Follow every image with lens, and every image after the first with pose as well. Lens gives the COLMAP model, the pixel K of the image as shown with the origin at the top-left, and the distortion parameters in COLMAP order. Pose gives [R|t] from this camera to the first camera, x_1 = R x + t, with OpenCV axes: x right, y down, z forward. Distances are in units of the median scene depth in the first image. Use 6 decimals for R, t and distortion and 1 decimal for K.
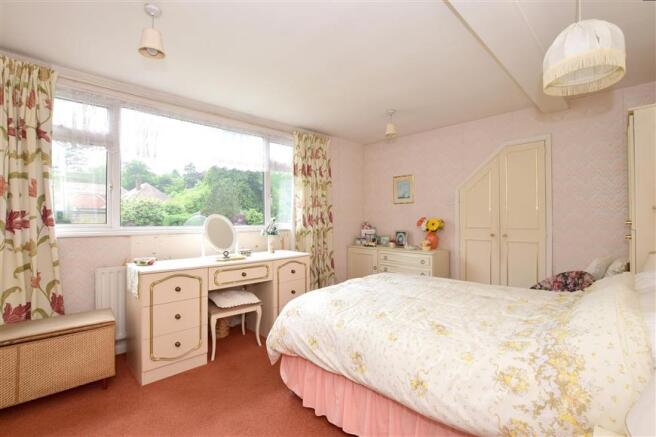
lens RADIAL K [[290.0, 0, 325.9], [0, 290.0, 217.6], [0, 0, 1]] dist [-0.036819, 0.005870]
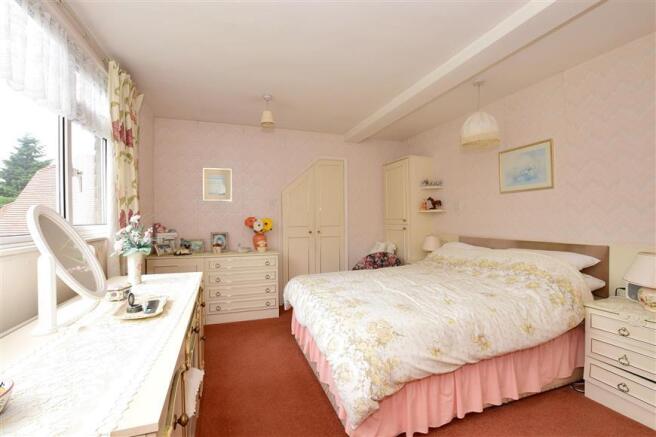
lens RADIAL K [[290.0, 0, 325.9], [0, 290.0, 217.6], [0, 0, 1]] dist [-0.036819, 0.005870]
pose [[0.415218, 0.003710, 0.909714, -0.490213], [-0.001356, 0.999993, -0.003459, 0.005108], [-0.909721, 0.000203, 0.415220, 0.454870]]
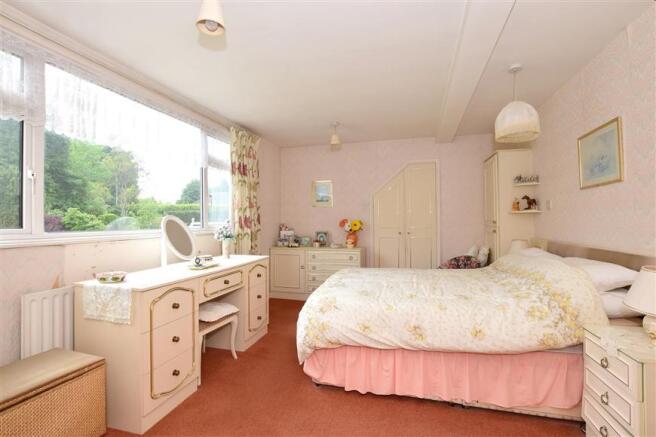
lens RADIAL K [[298.0, 0, 325.6], [0, 298.0, 216.6], [0, 0, 1]] dist [-0.029366, 0.000358]
pose [[0.863366, 0.003920, 0.504563, -0.373571], [0.001118, 0.999952, -0.009683, 0.000737], [-0.504577, 0.008924, 0.863321, 0.029703]]
